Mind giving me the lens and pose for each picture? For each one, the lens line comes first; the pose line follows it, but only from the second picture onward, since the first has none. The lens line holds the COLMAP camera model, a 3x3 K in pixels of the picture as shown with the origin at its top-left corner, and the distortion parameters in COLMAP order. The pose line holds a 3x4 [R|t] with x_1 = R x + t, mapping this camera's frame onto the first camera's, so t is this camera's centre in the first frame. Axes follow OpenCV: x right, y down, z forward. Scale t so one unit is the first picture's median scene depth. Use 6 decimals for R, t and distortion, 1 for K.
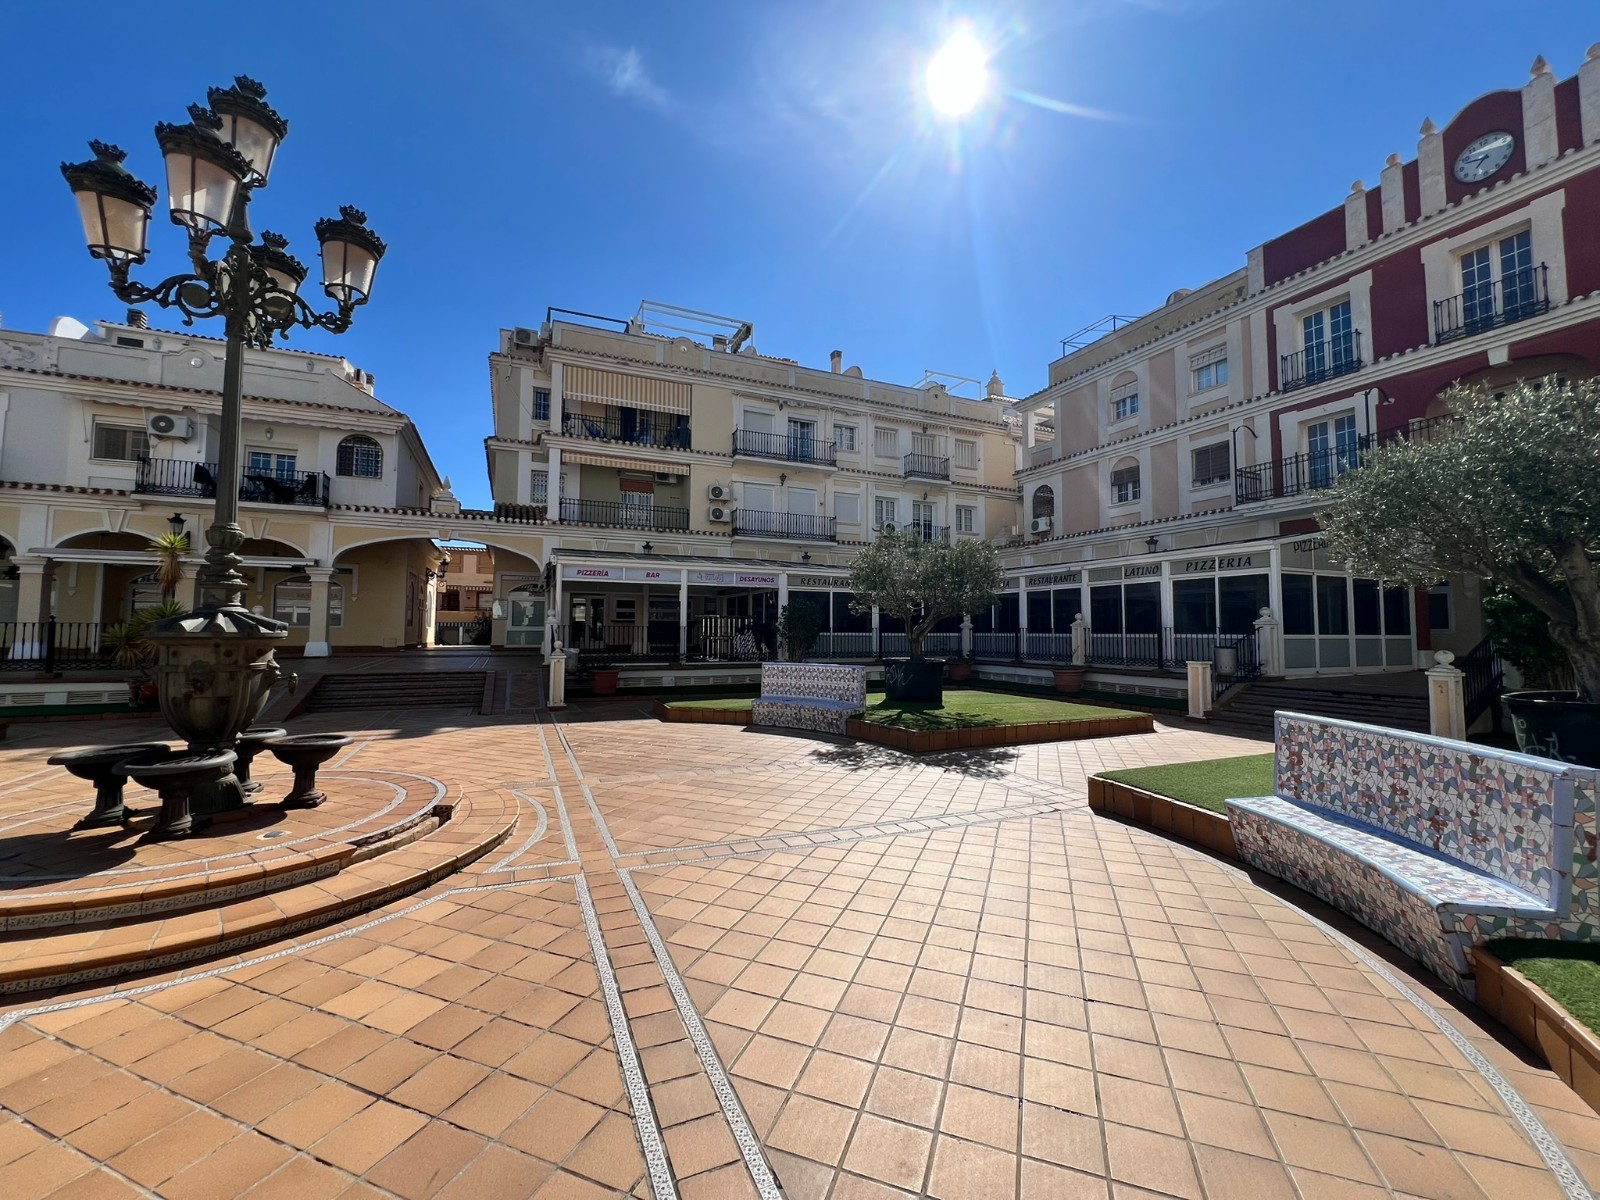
lens RADIAL K [[636.9, 0, 799.3], [0, 636.9, 595.2], [0, 0, 1]] dist [-0.004238, 0.001432]
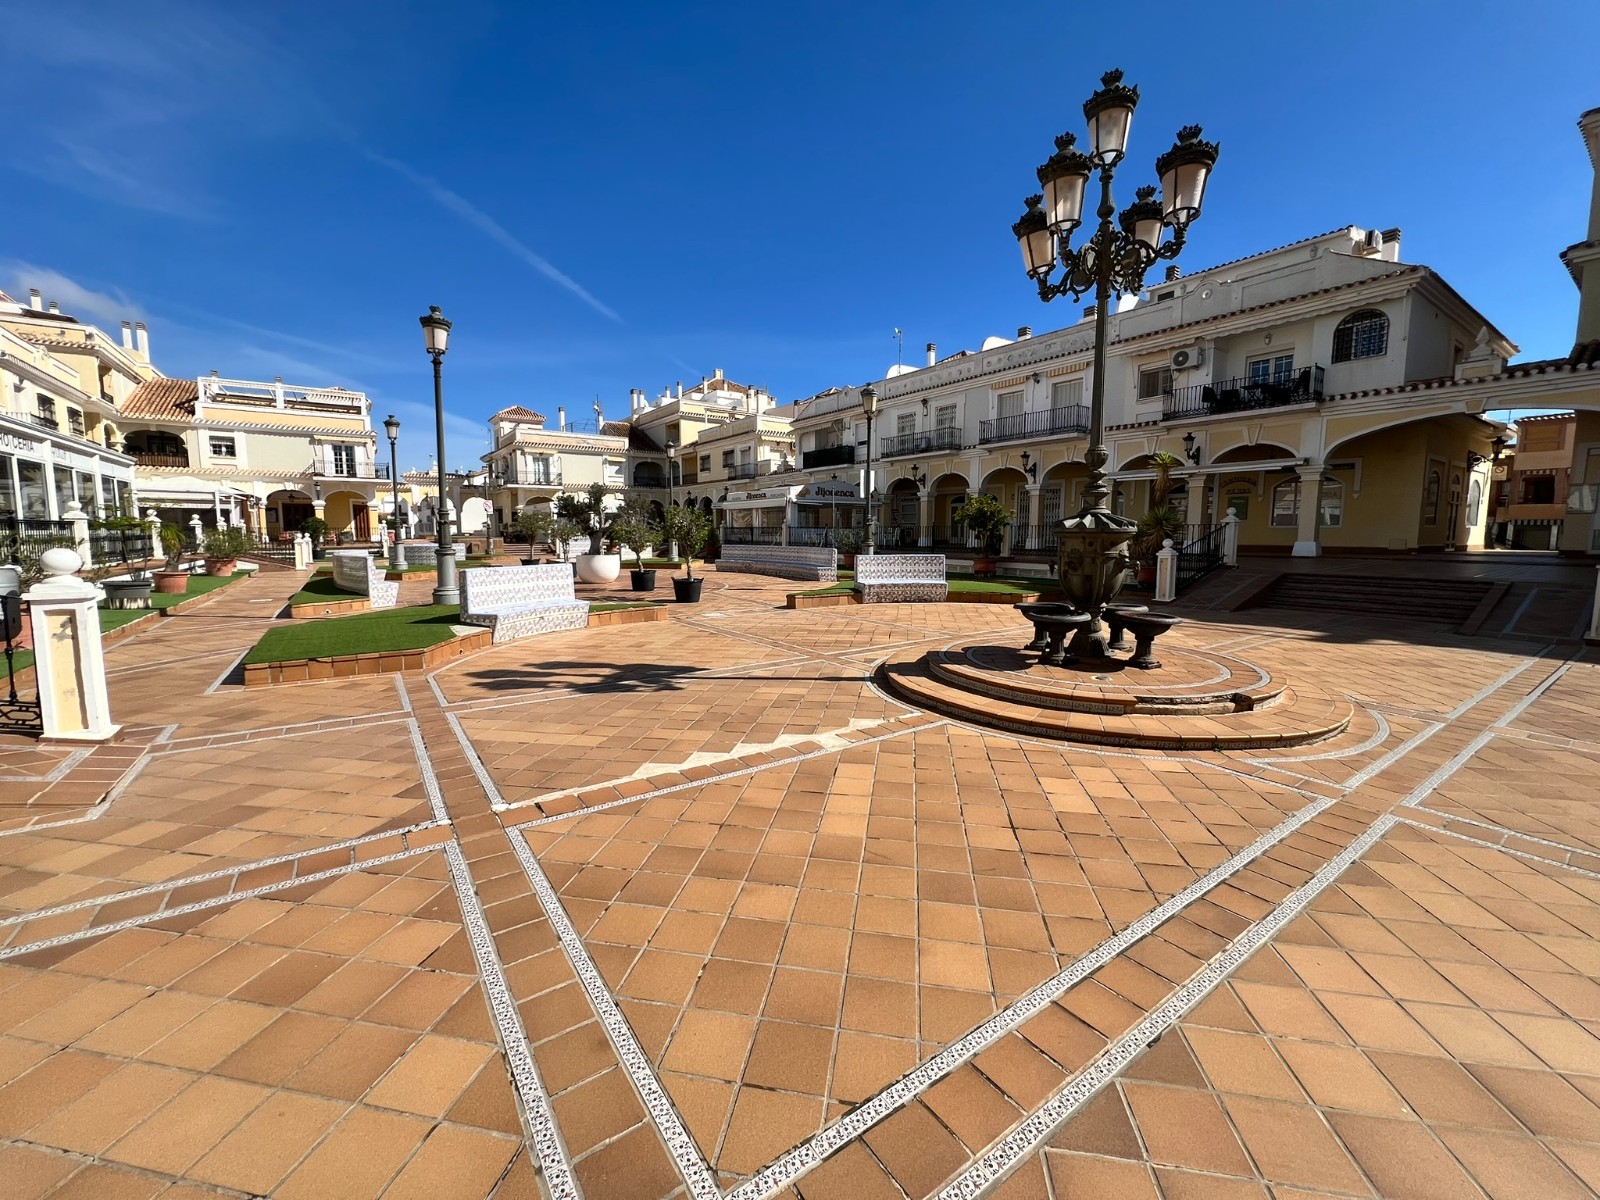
lens RADIAL K [[636.9, 0, 791.6], [0, 636.9, 594.7], [0, 0, 1]] dist [-0.004238, 0.001432]
pose [[0.185583, 0.094125, -0.978110, 0.080992], [0.057028, 0.992692, 0.106348, 0.004461], [0.980972, -0.075516, 0.178859, 0.028502]]
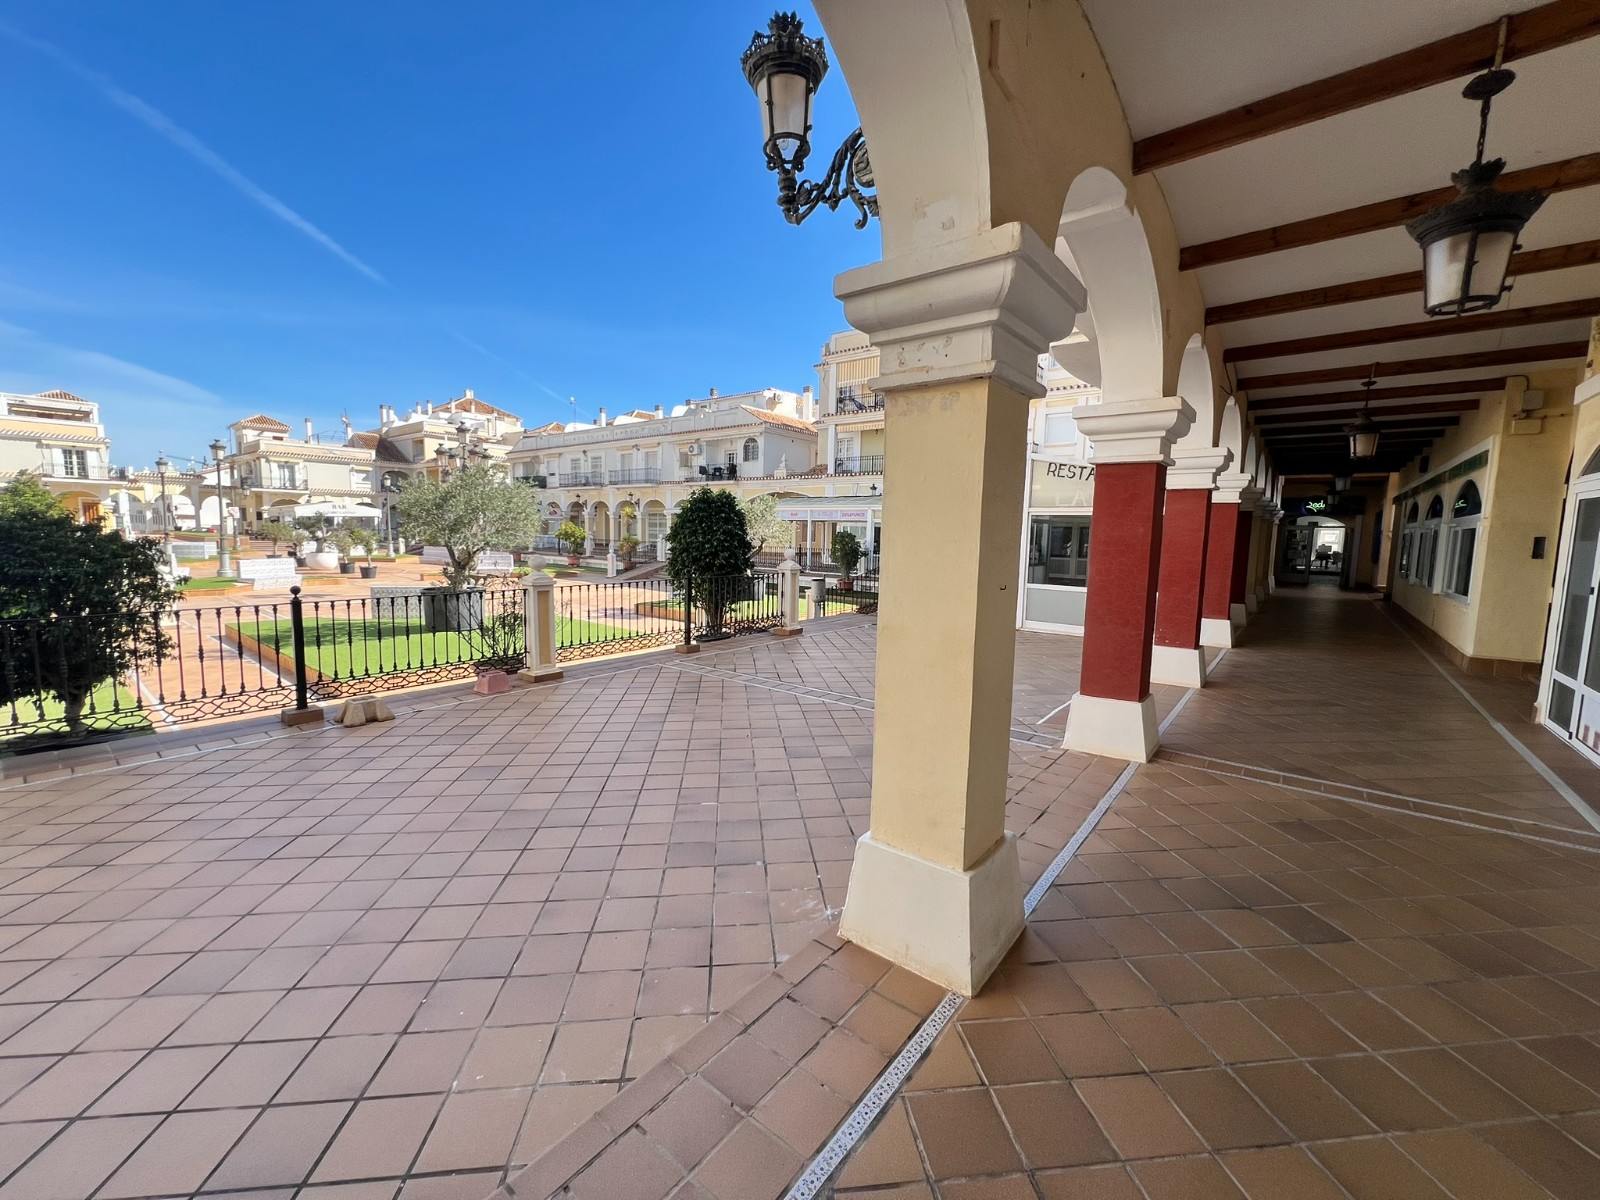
lens RADIAL K [[636.9, 0, 795.5], [0, 636.9, 618.5], [0, 0, 1]] dist [-0.004238, 0.001432]
pose [[0.463783, 0.126898, -0.876814, 1.237533], [0.032410, 0.986596, 0.159930, -0.027275], [0.885356, -0.102591, 0.453454, 0.245786]]
